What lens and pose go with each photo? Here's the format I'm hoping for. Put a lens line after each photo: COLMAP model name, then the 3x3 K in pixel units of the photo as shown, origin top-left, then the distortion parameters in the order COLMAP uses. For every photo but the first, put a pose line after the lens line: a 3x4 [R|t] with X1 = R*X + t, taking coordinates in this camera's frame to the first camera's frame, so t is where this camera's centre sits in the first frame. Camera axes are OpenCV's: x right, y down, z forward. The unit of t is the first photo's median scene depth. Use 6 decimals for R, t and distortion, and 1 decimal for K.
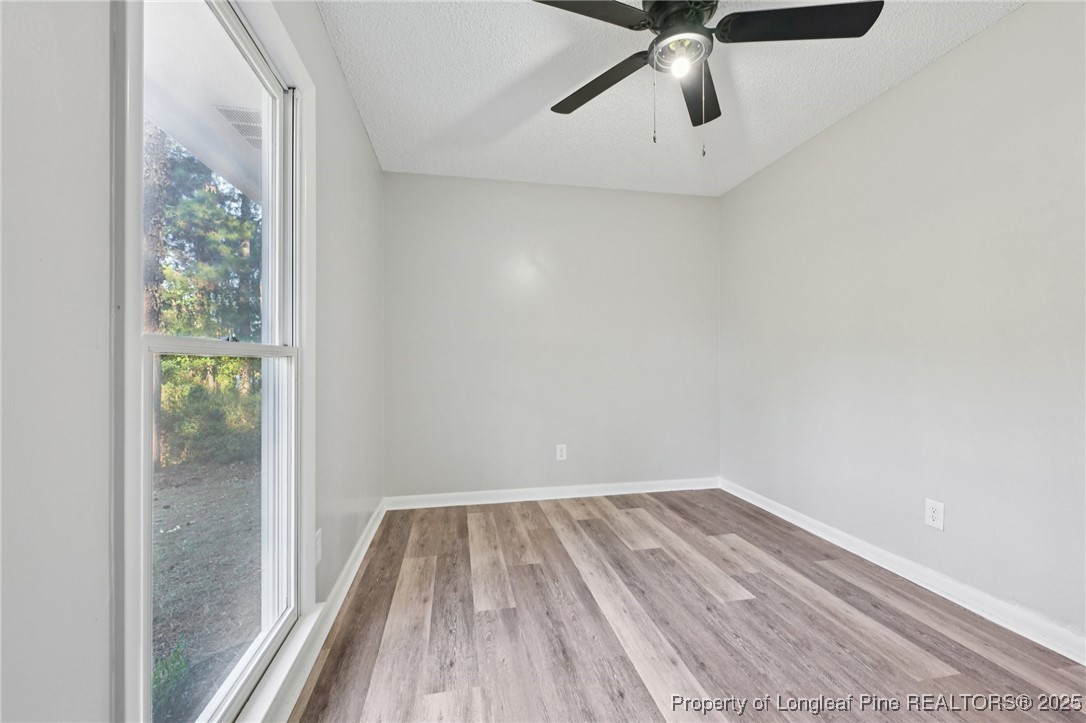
lens RADIAL K [[432.9, 0, 540.8], [0, 432.9, 362.3], [0, 0, 1]] dist [-0.002263, 0.000669]
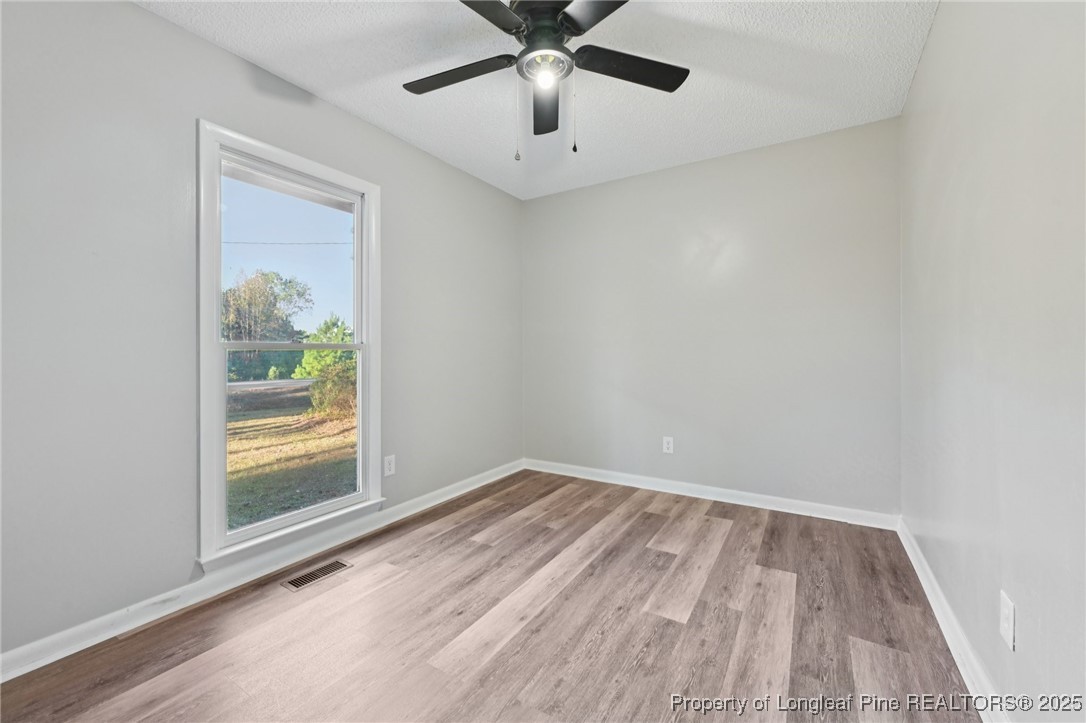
lens RADIAL K [[432.9, 0, 540.4], [0, 432.9, 361.3], [0, 0, 1]] dist [-0.002263, 0.000669]
pose [[0.730988, 0.016544, -0.682190, 0.701889], [-0.000153, 0.999710, 0.024081, -0.006305], [0.682391, -0.017498, 0.730778, 0.135468]]
